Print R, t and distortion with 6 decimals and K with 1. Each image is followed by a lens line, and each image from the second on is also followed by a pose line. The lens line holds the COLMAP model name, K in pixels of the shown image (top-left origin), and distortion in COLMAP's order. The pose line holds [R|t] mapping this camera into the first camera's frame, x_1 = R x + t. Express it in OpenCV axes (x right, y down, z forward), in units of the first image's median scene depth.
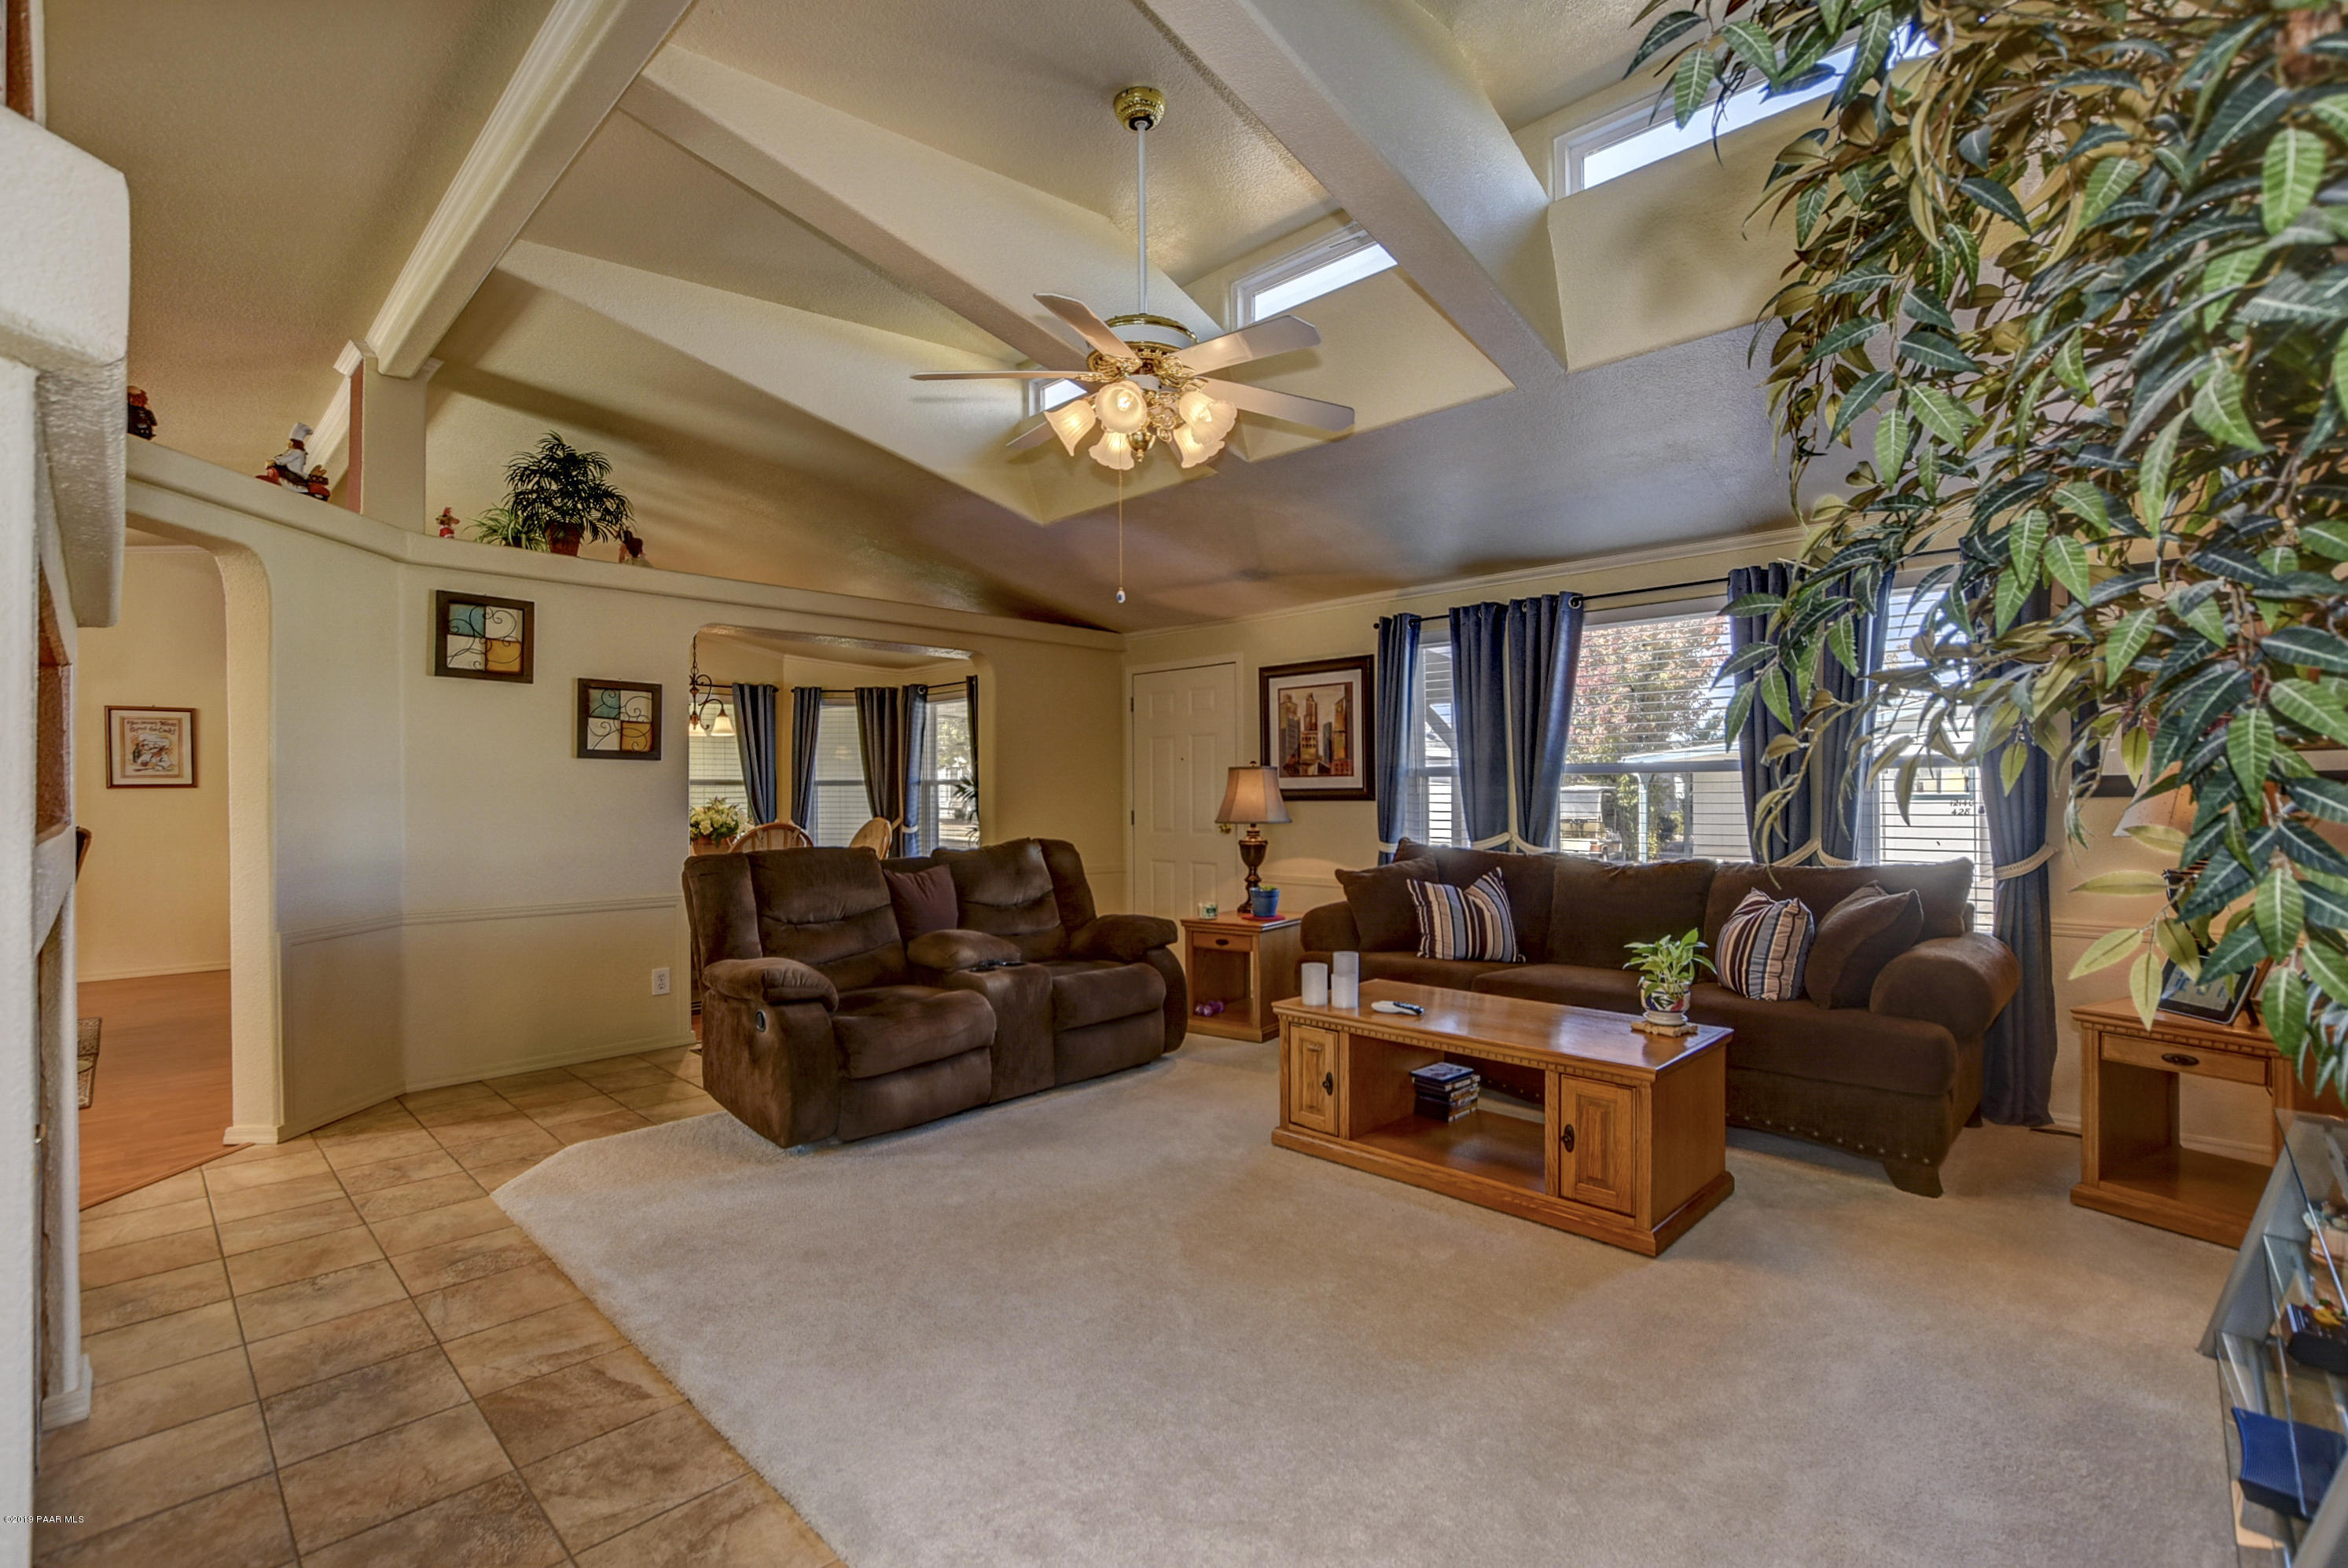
lens RADIAL K [[1057.0, 0, 1167.0], [0, 1057.0, 792.1], [0, 0, 1]] dist [-0.017321, 0.002094]
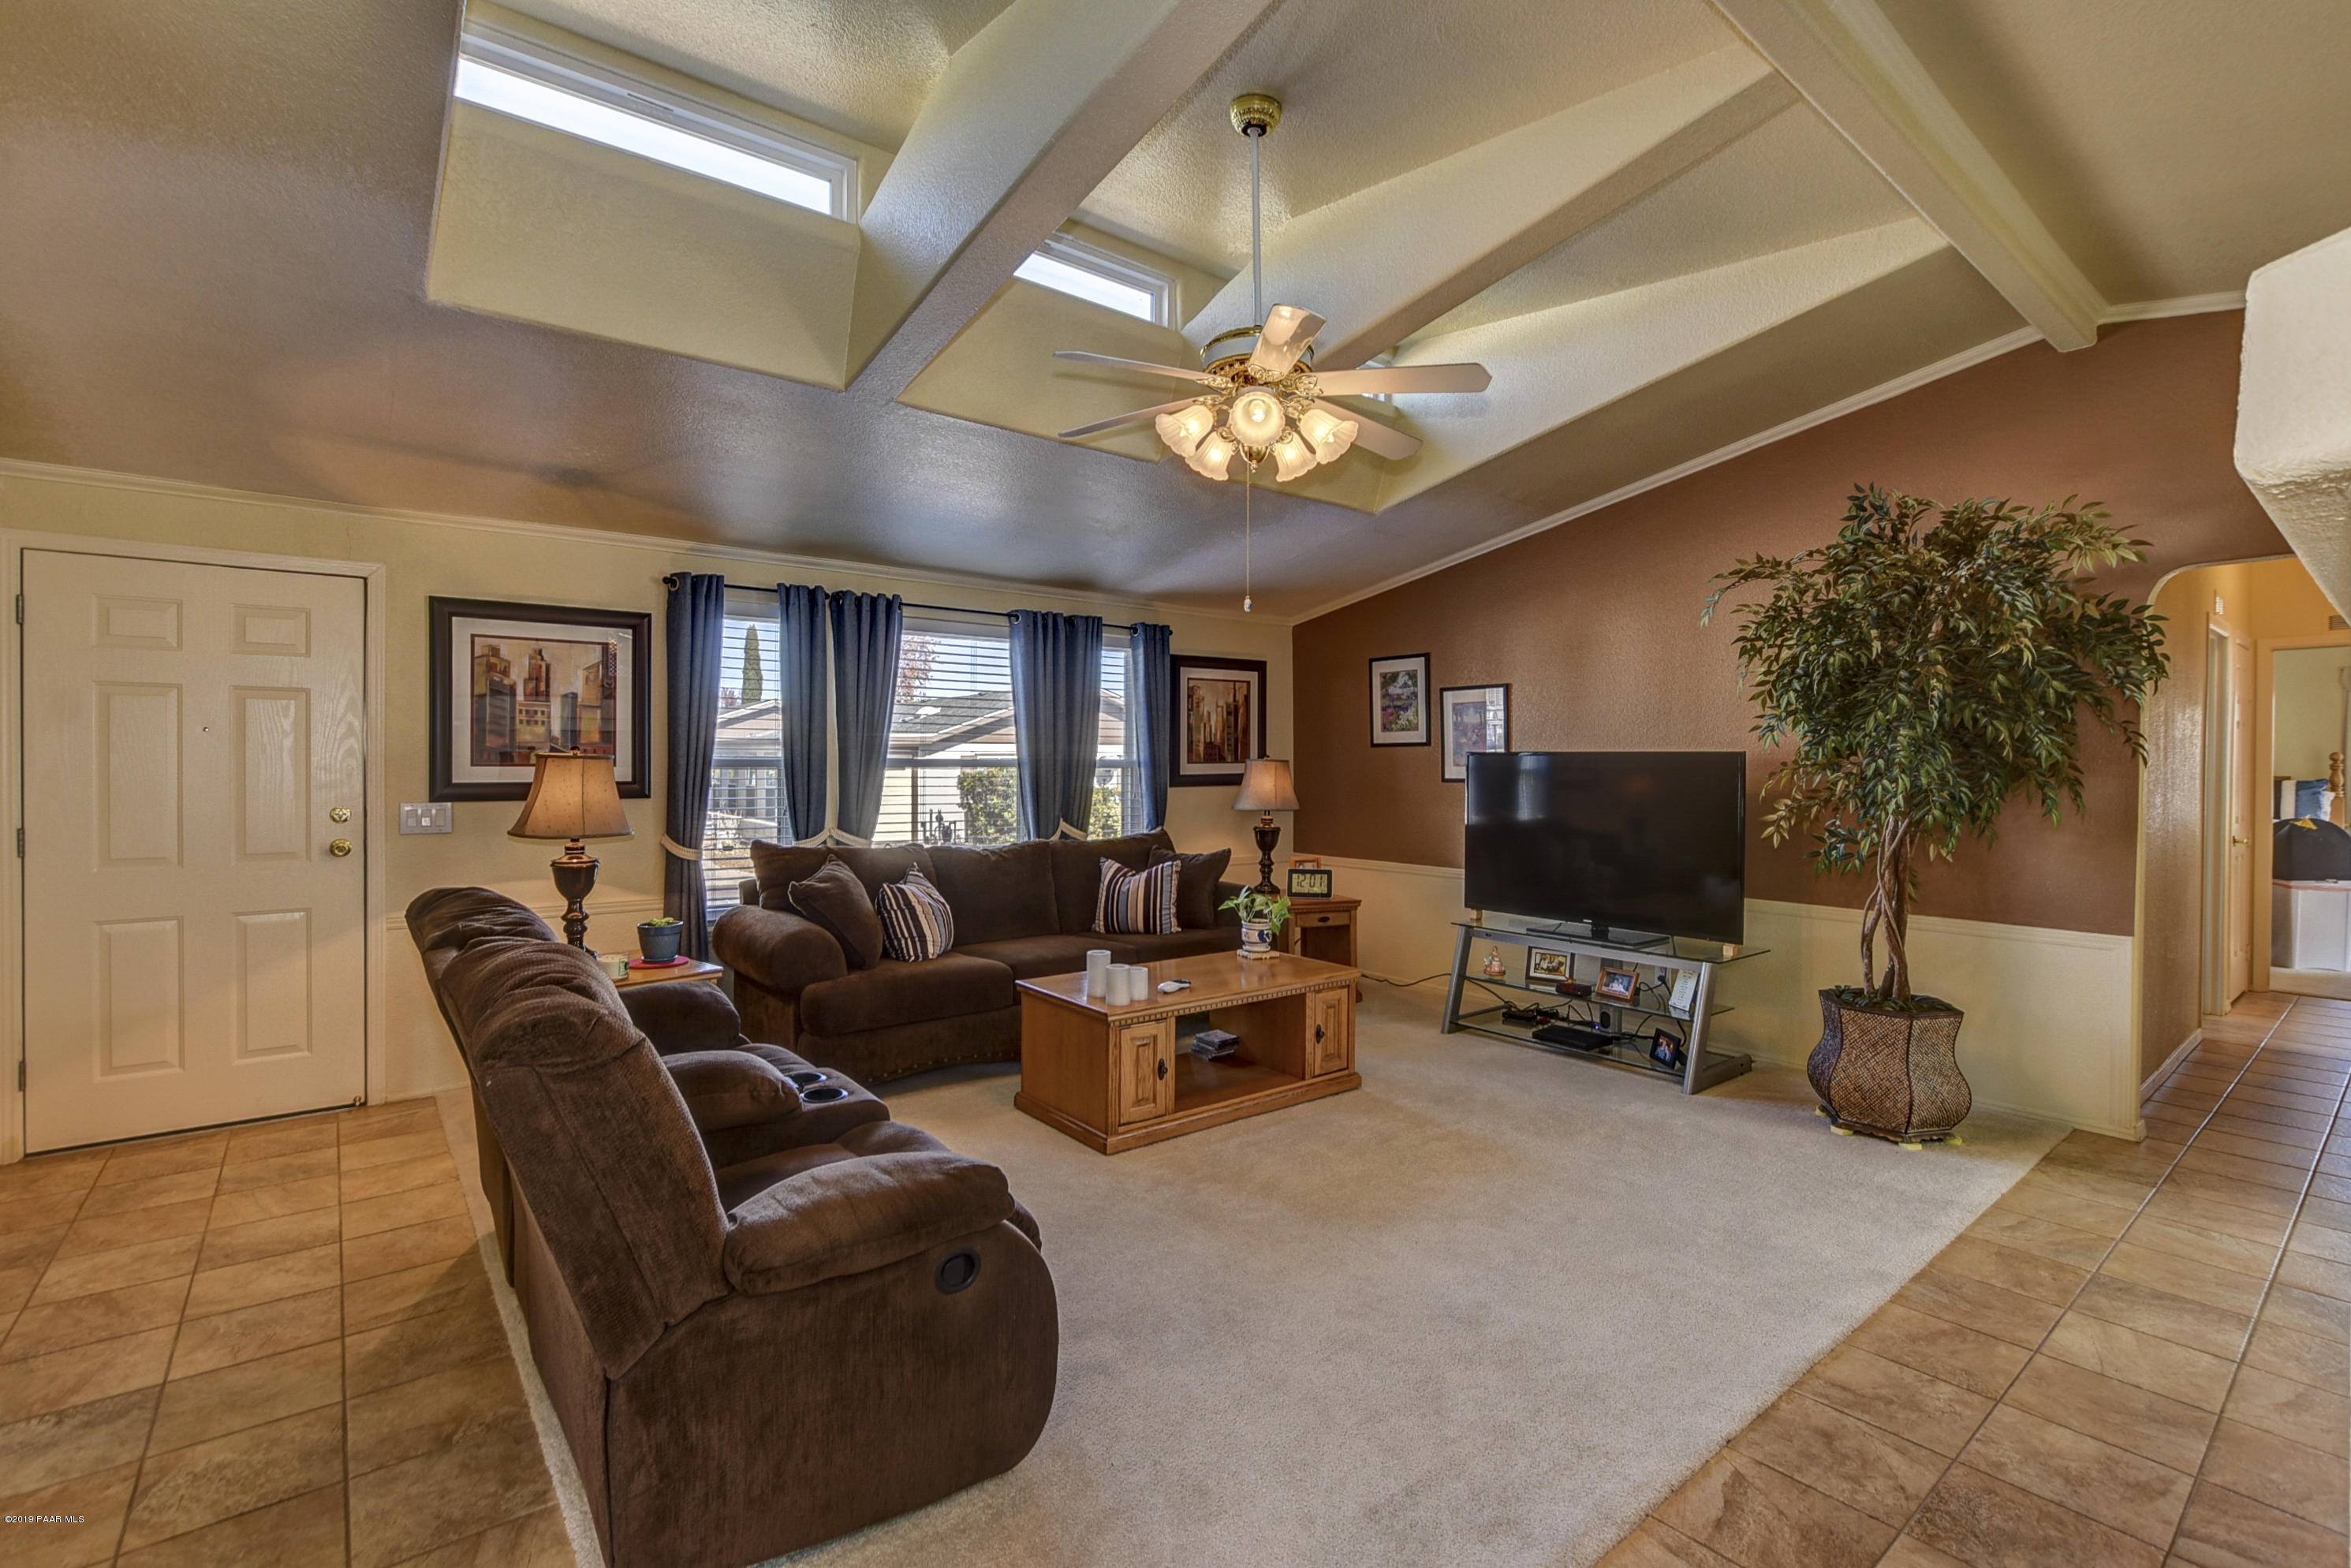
lens RADIAL K [[1068.6, 0, 1176.6], [0, 1068.6, 766.8], [0, 0, 1]] dist [-0.013542, 0.000211]
pose [[0.109313, -0.000405, 0.994007, -0.671195], [-0.009426, 0.999955, 0.001444, -0.024477], [-0.993963, -0.009528, 0.109304, 0.629294]]
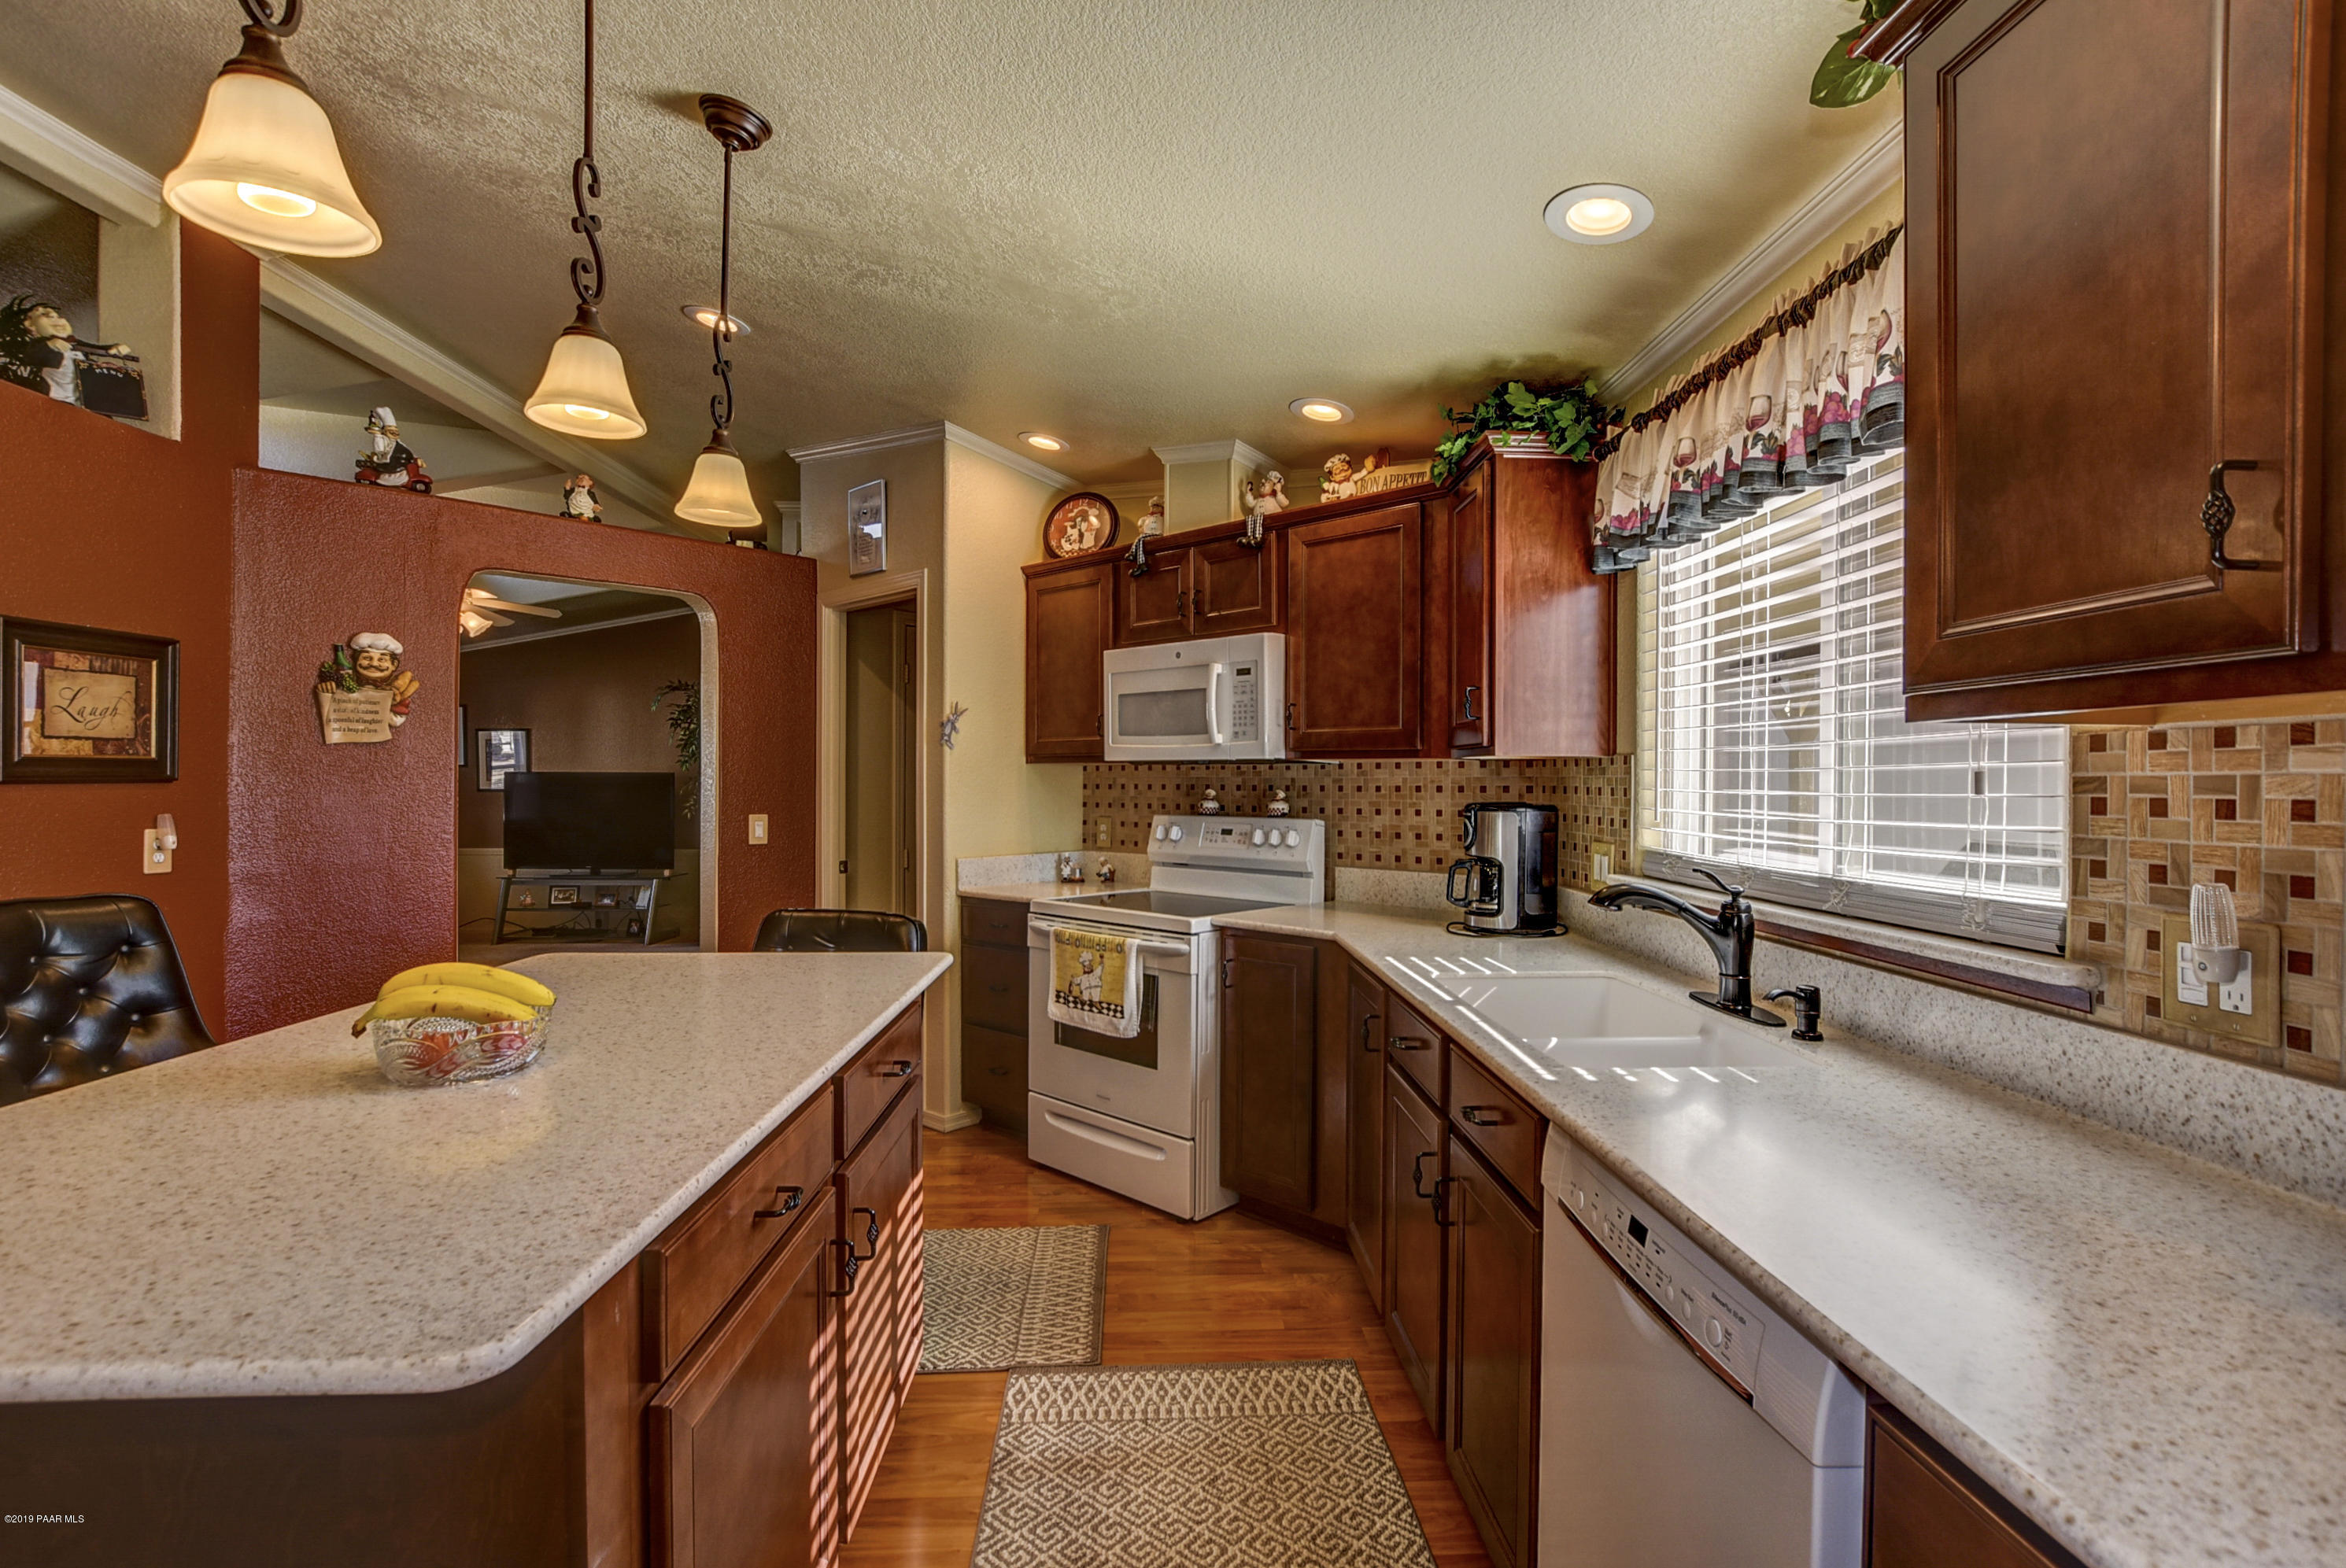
lens RADIAL K [[1056.0, 0, 1193.6], [0, 1056.0, 786.3], [0, 0, 1]] dist [-0.017321, 0.002094]
pose [[-0.737216, 0.002362, 0.675653, -1.507672], [-0.001395, 0.999986, -0.005017, -0.009700], [-0.675656, -0.004641, -0.737203, 0.942813]]
